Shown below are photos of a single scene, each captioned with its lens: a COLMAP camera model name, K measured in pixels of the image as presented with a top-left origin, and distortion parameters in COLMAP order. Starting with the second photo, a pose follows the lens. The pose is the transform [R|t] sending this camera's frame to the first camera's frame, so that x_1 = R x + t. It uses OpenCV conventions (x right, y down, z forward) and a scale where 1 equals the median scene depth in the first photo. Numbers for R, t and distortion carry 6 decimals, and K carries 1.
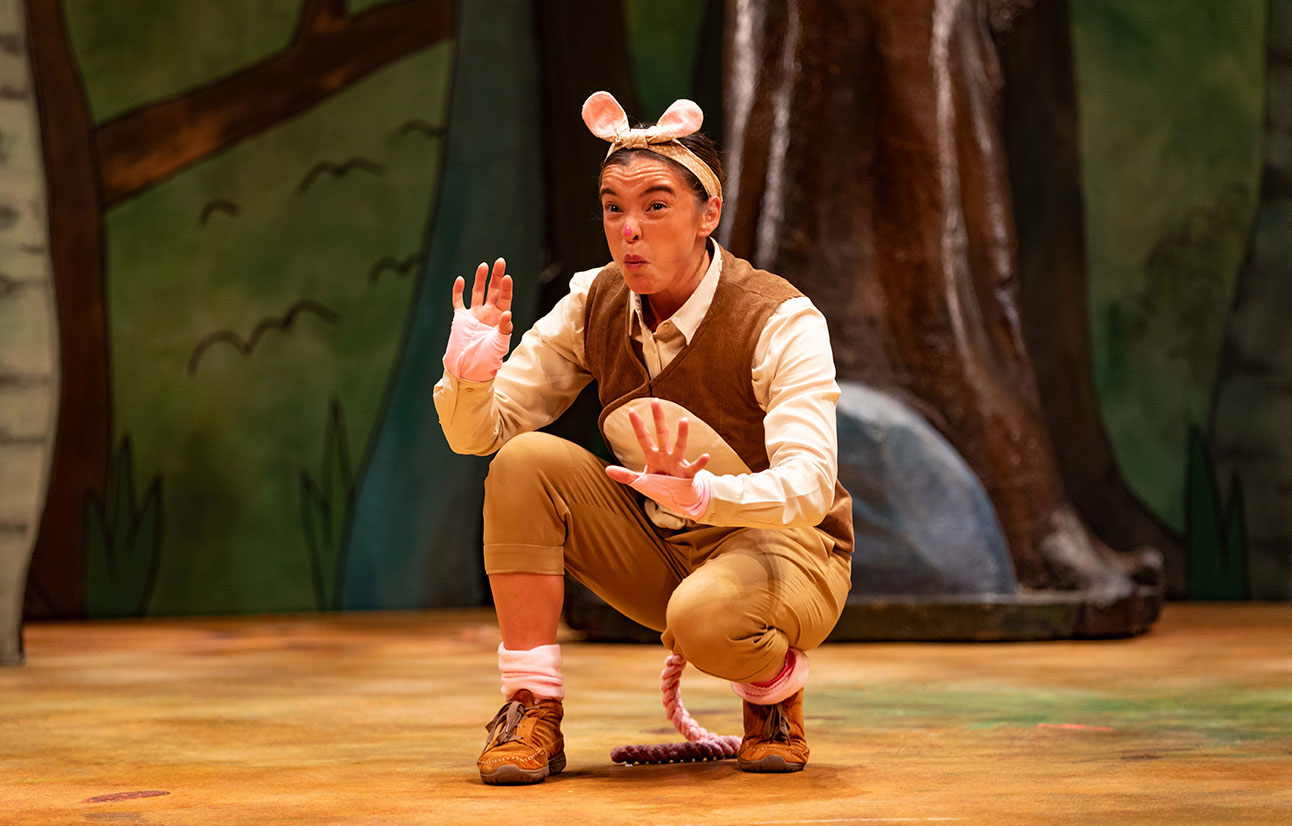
lens RADIAL K [[6509.2, 0, 649.1], [0, 6509.2, 419.8], [0, 0, 1]] dist [0.007926, 0.000000]
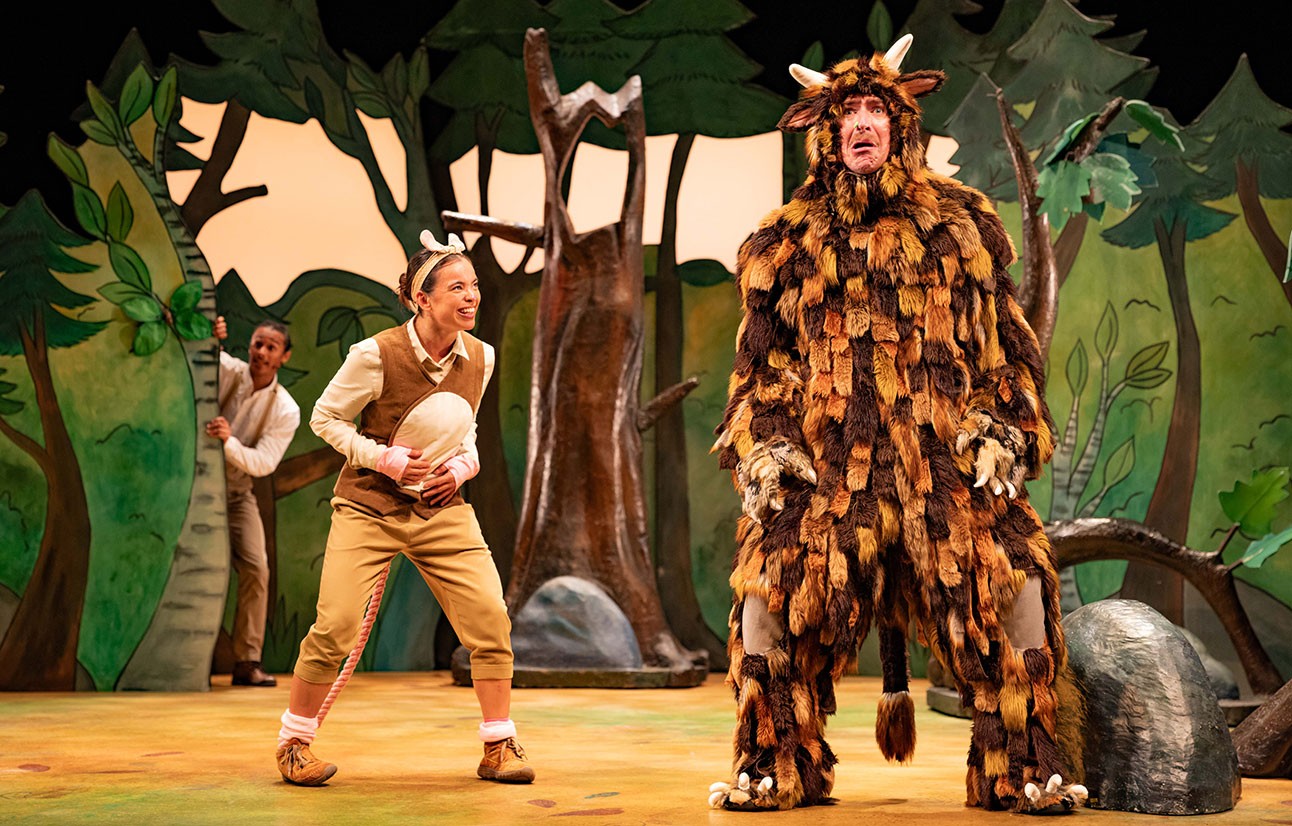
lens RADIAL K [[2368.3, 0, 644.9], [0, 2368.3, 407.5], [0, 0, 1]] dist [-0.015325, 0.000000]
pose [[0.999873, 0.014393, -0.006853, 0.061001], [-0.014910, 0.996470, -0.082610, 0.003693], [0.005640, 0.082702, 0.996558, 0.143825]]
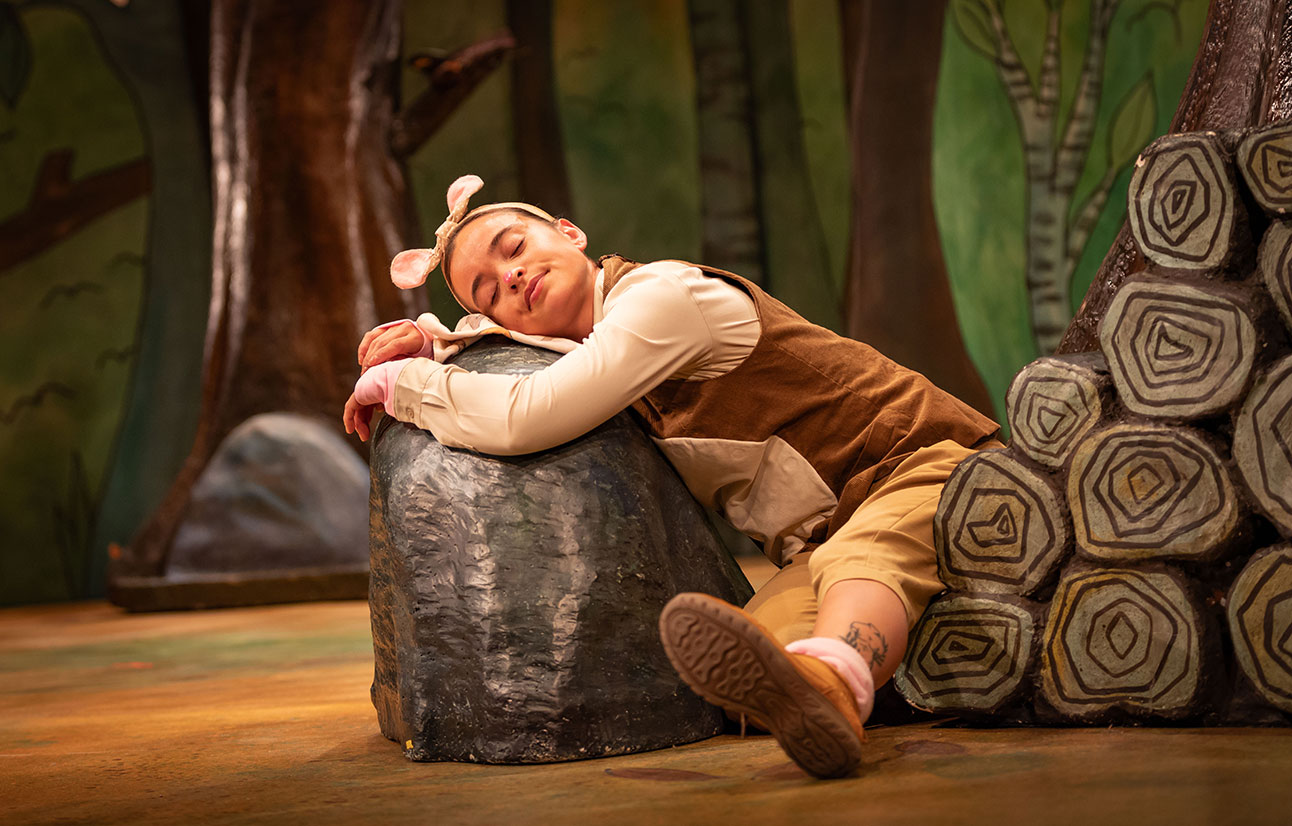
lens RADIAL K [[3557.5, 0, 612.5], [0, 3557.5, 338.0], [0, 0, 1]] dist [0.112033, 0.000000]
pose [[0.980167, -0.065599, -0.187002, 0.233643], [0.056867, 0.997043, -0.051688, 0.020751], [0.189839, 0.040028, 0.980999, 0.276732]]
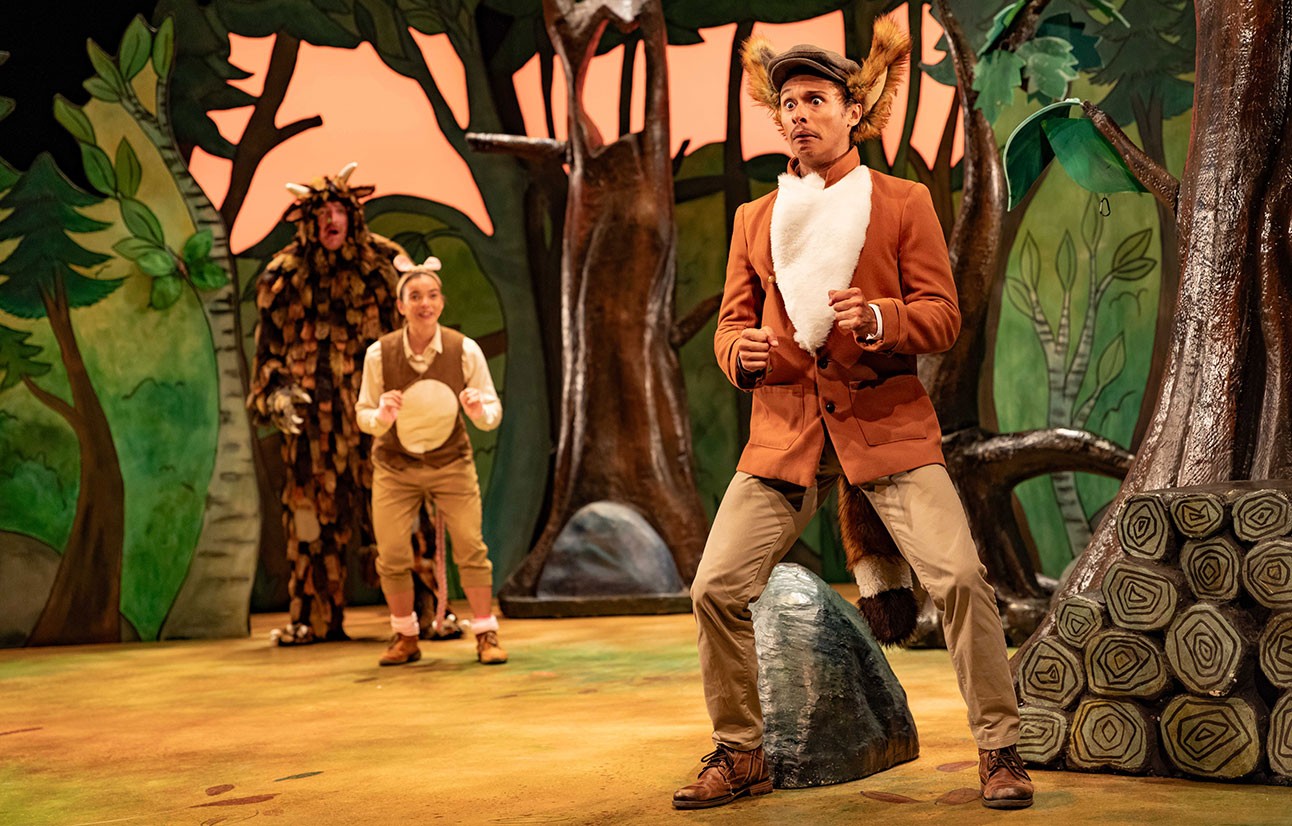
lens RADIAL K [[2567.1, 0, 667.9], [0, 2567.1, 433.2], [0, 0, 1]] dist [-0.031576, 0.000000]
pose [[0.977070, -0.042543, -0.208625, 0.238312], [0.041382, 0.999094, -0.009928, -0.019755], [0.208858, 0.001067, 0.977945, 0.120438]]
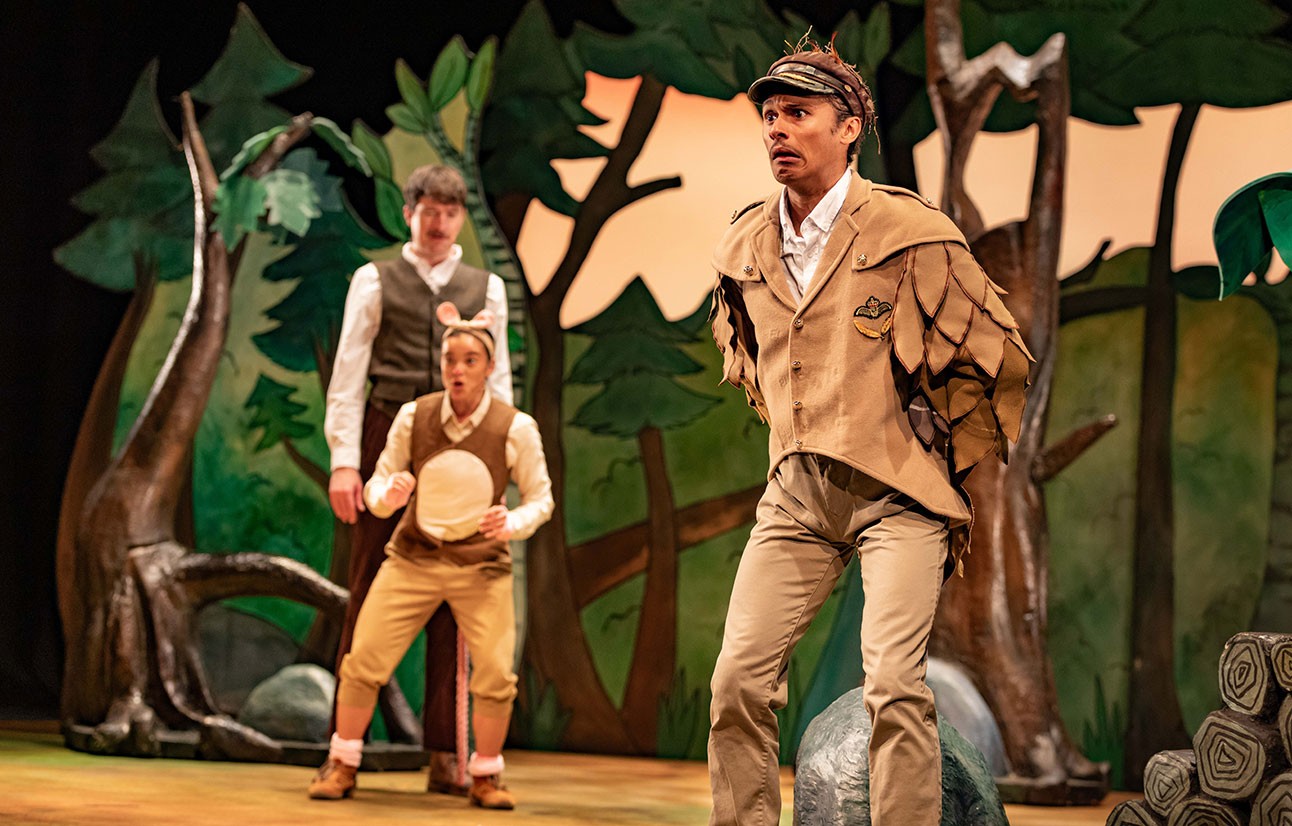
lens RADIAL K [[3187.5, 0, 647.5], [0, 3187.5, 402.8], [0, 0, 1]] dist [0.026288, 0.000000]
pose [[0.903760, 0.034945, -0.426611, 0.345372], [-0.075734, 0.993992, -0.079018, -0.000009], [0.421286, 0.103722, 0.900977, 0.121406]]
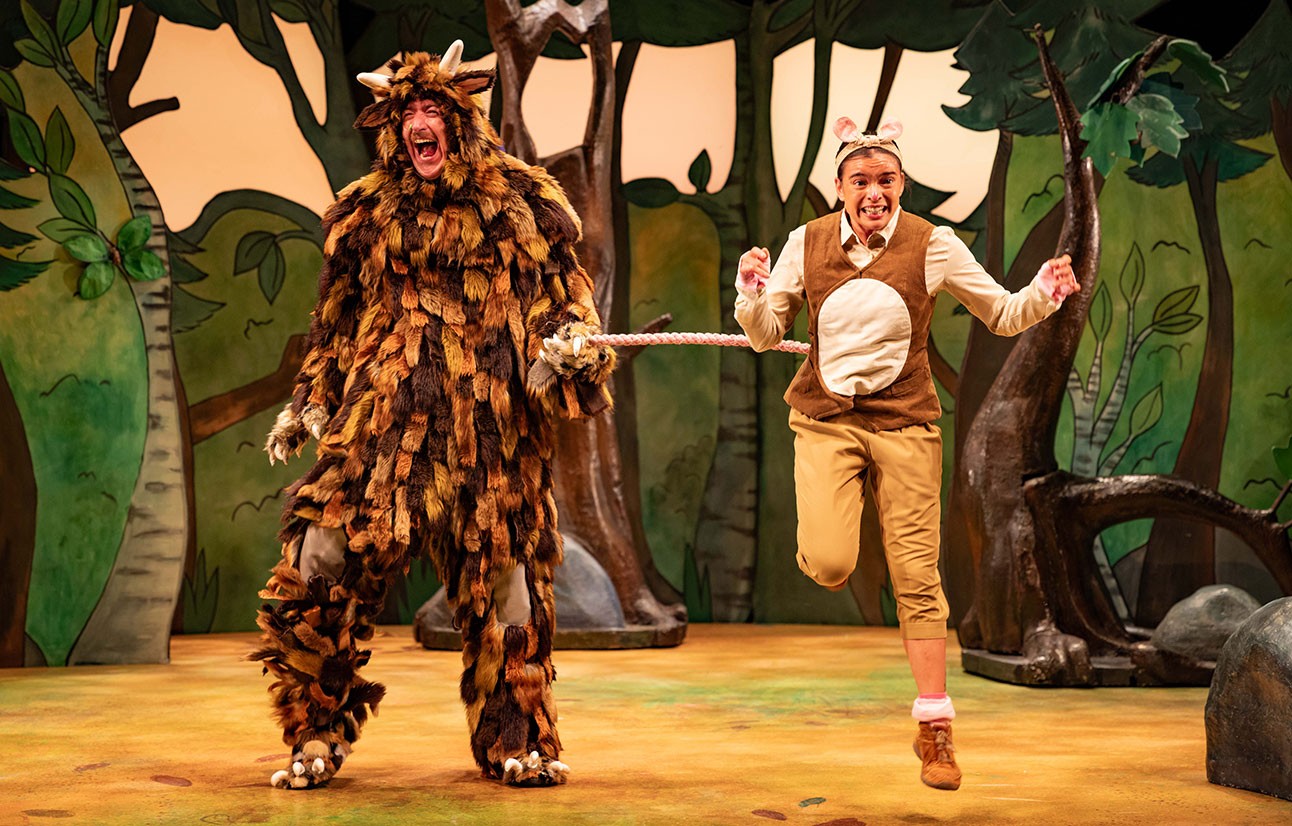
lens RADIAL K [[2724.8, 0, 616.3], [0, 2724.8, 403.4], [0, 0, 1]] dist [-0.020809, 0.000000]
pose [[0.993434, 0.004259, 0.114324, -0.050882], [-0.000914, 0.999570, -0.029293, -0.021205], [-0.114400, 0.028996, 0.993012, 0.085772]]
